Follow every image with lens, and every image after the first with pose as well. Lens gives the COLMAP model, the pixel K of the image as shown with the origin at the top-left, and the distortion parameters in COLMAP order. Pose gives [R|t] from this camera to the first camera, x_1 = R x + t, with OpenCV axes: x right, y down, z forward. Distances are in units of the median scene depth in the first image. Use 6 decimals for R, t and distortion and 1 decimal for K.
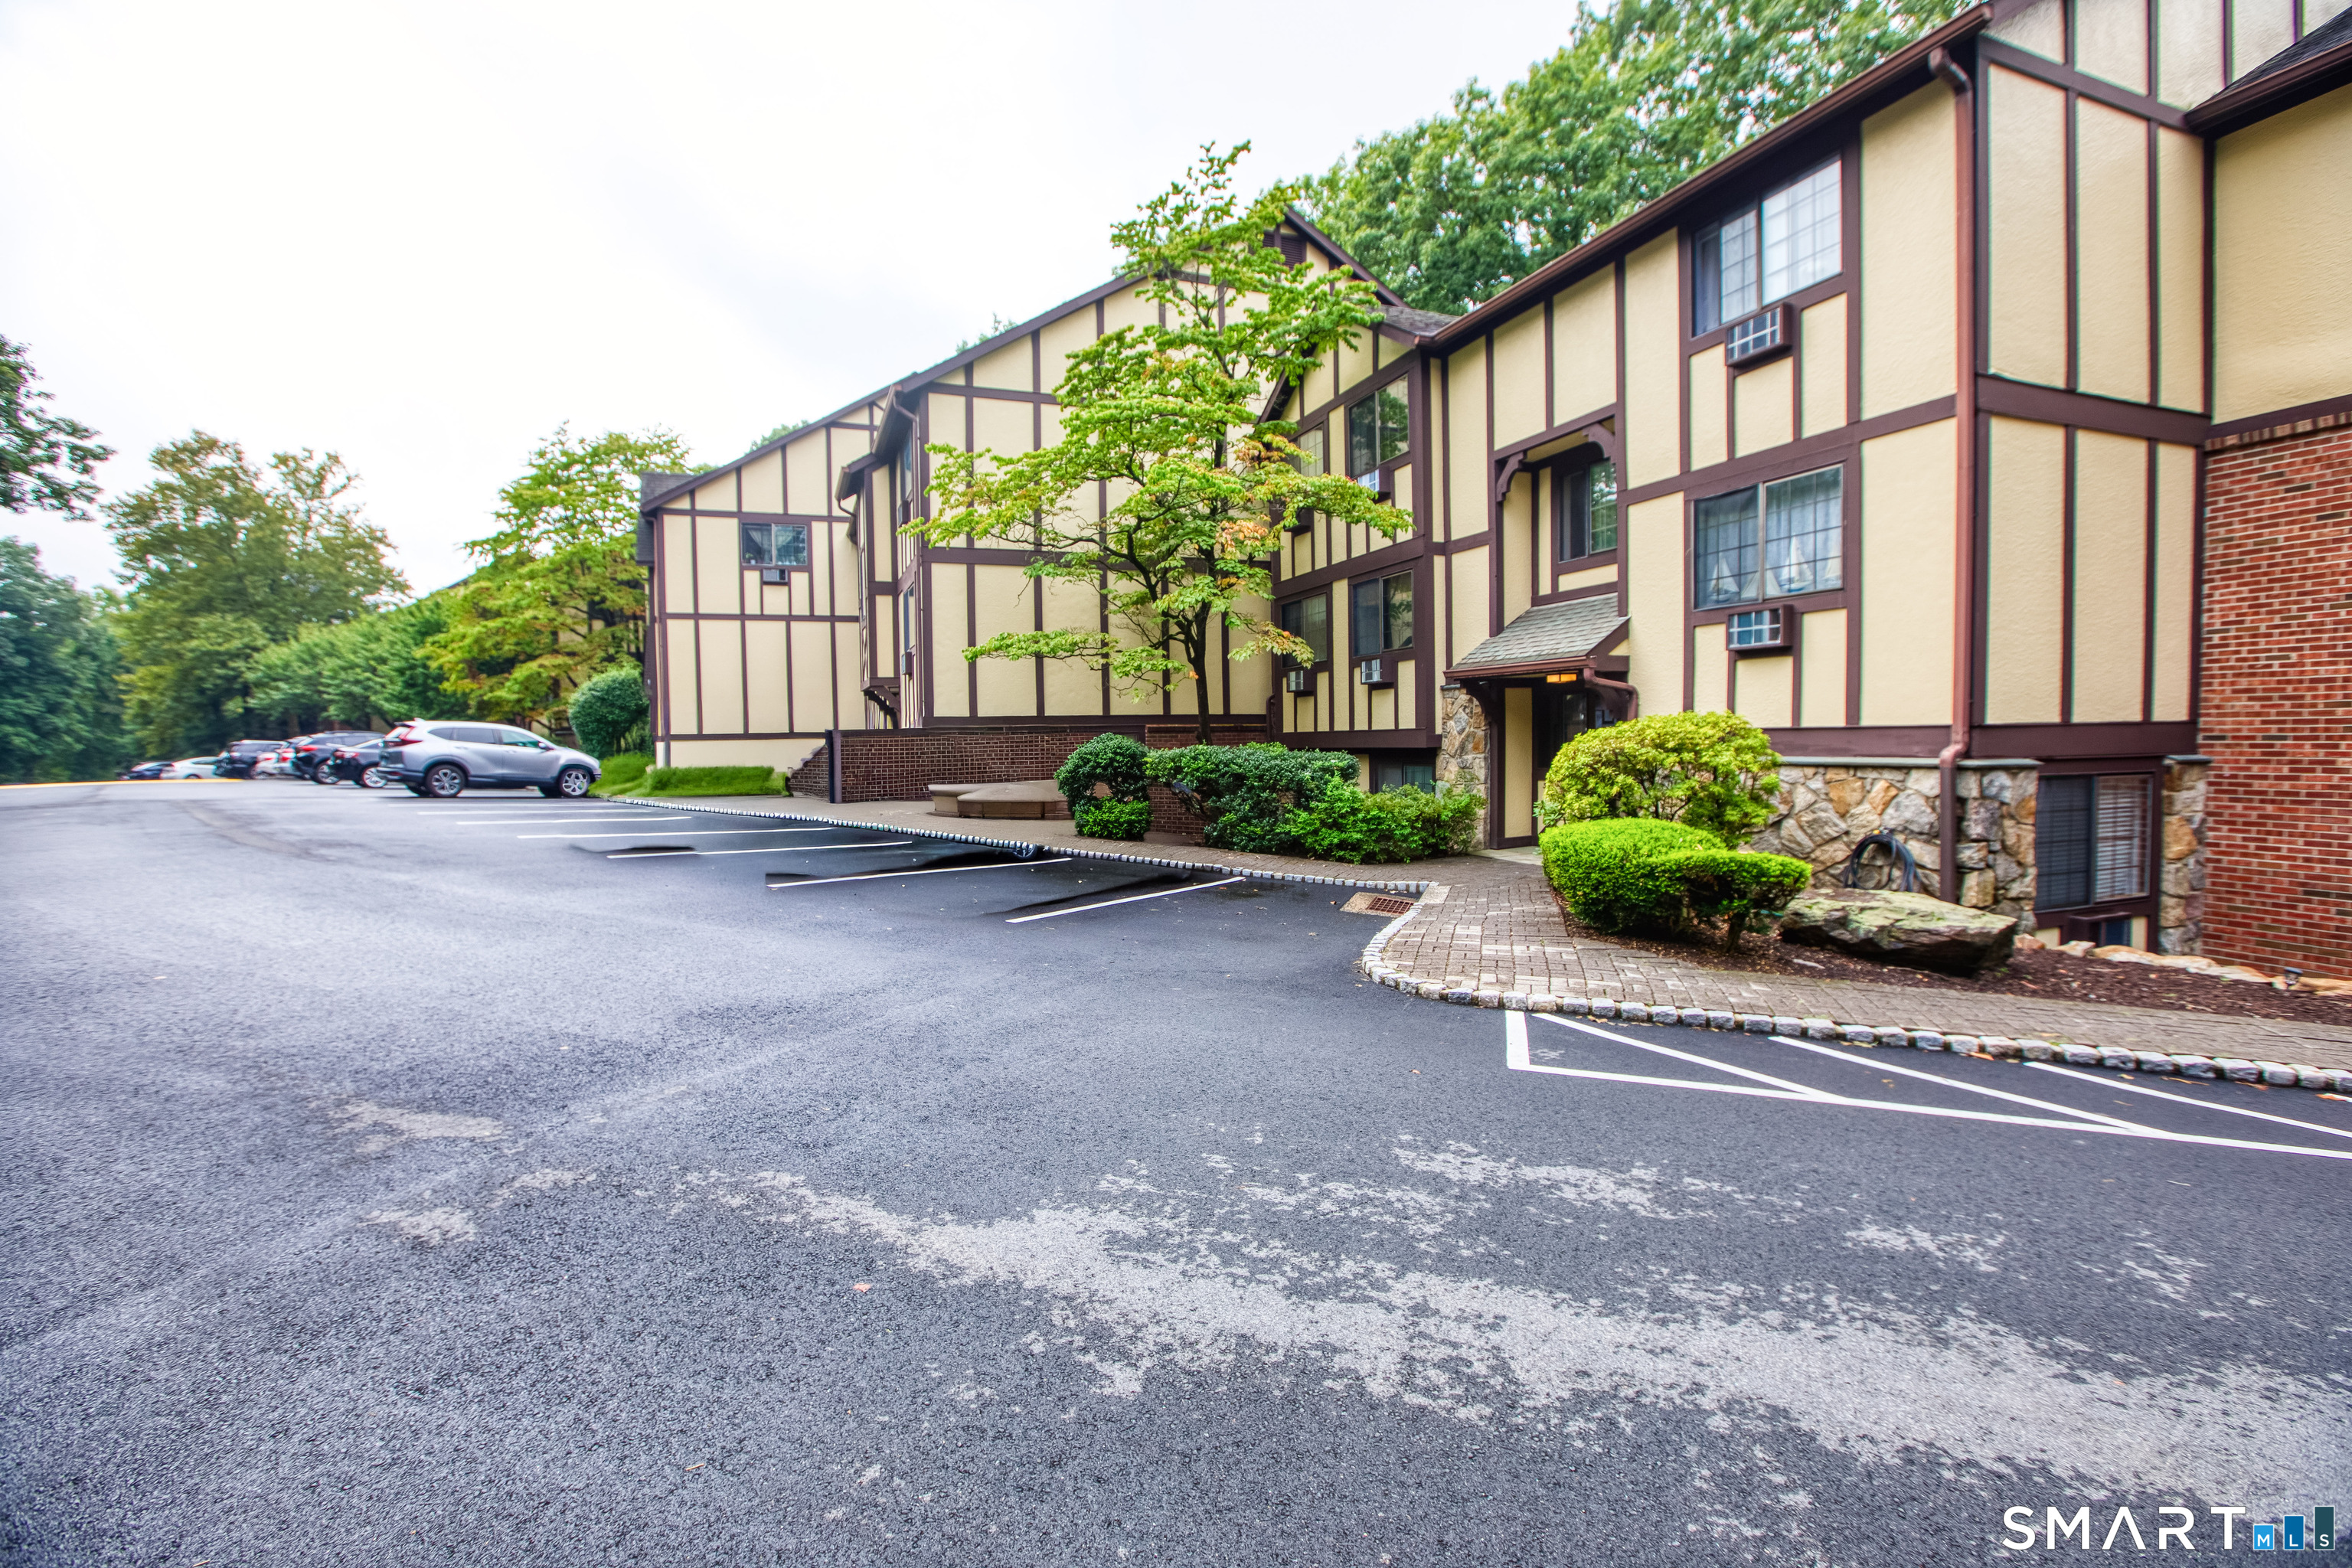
lens RADIAL K [[1075.1, 0, 1184.0], [0, 1075.1, 776.9], [0, 0, 1]] dist [-0.036706, 0.011836]
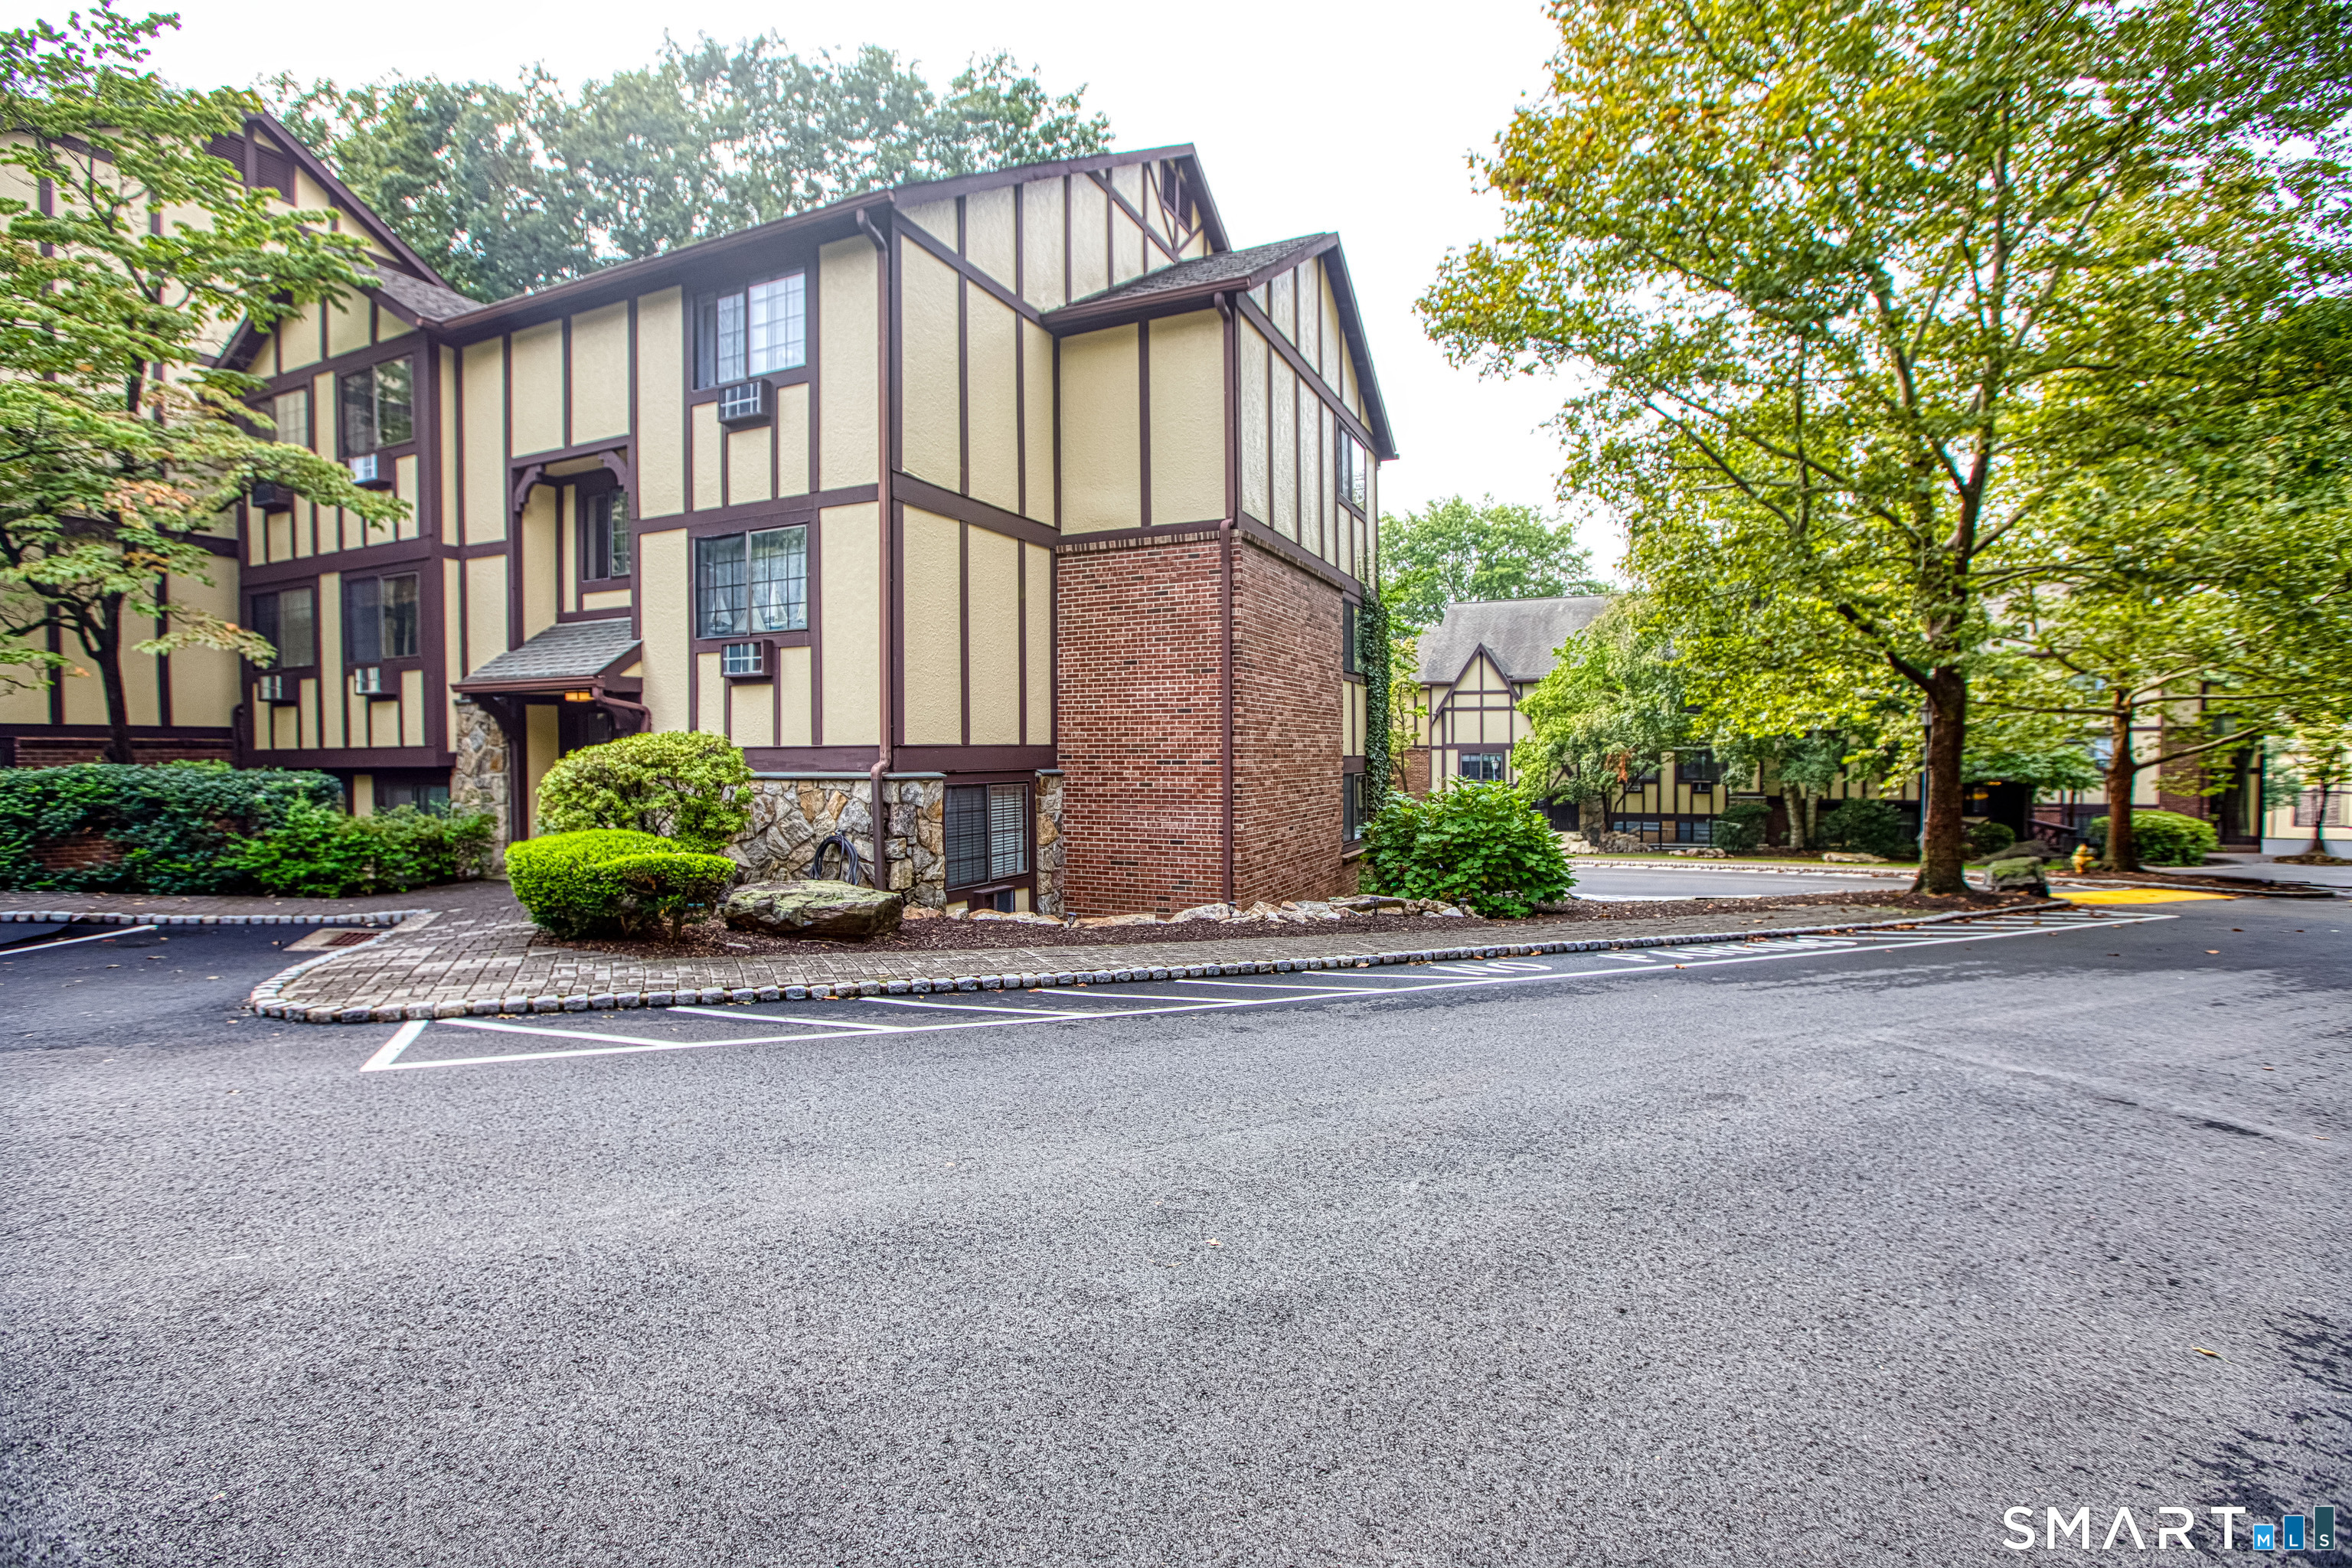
lens RADIAL K [[1075.1, 0, 1184.2], [0, 1075.1, 779.6], [0, 0, 1]] dist [-0.036706, 0.011836]
pose [[0.720077, -0.008456, 0.693843, 0.087450], [0.021230, 0.999726, -0.009849, 0.010032], [-0.693570, 0.021822, 0.720059, -0.142086]]
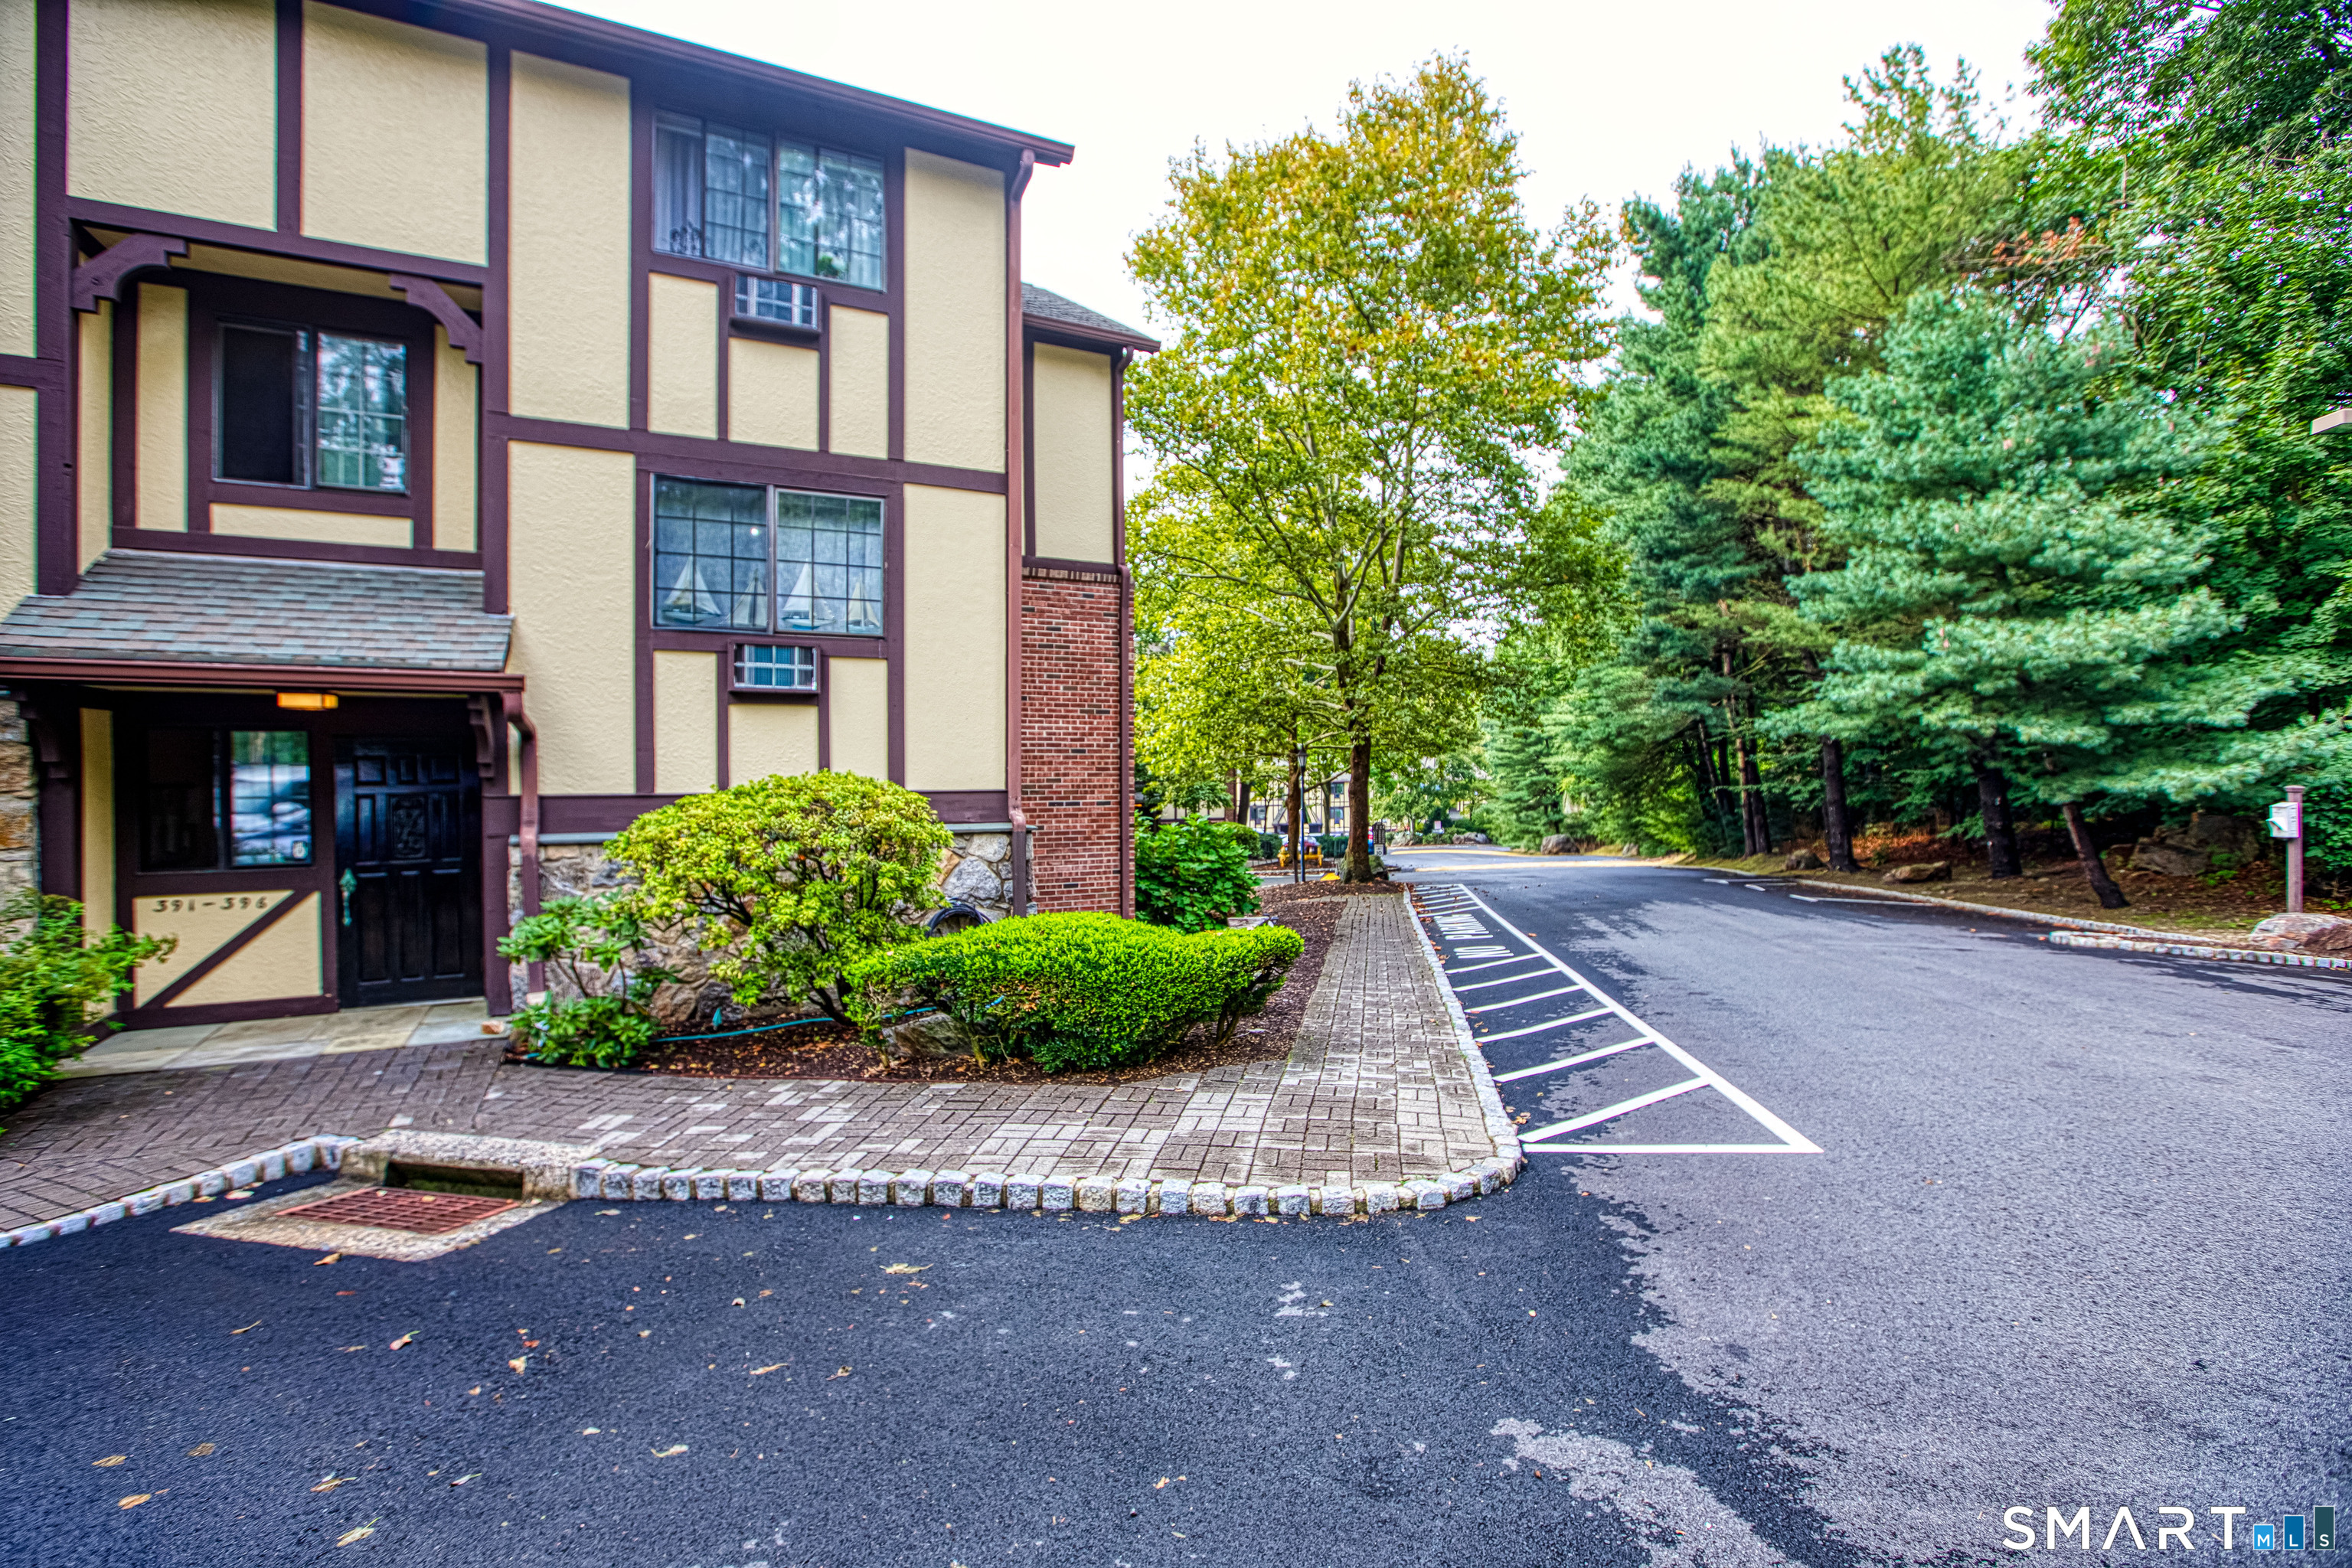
lens RADIAL K [[1075.1, 0, 1164.2], [0, 1075.1, 768.0], [0, 0, 1]] dist [-0.036706, 0.011836]
pose [[-0.102152, 0.022302, 0.994519, -0.283580], [0.045680, 0.998799, -0.017706, -0.038326], [-0.993719, 0.043621, -0.103048, 0.816722]]
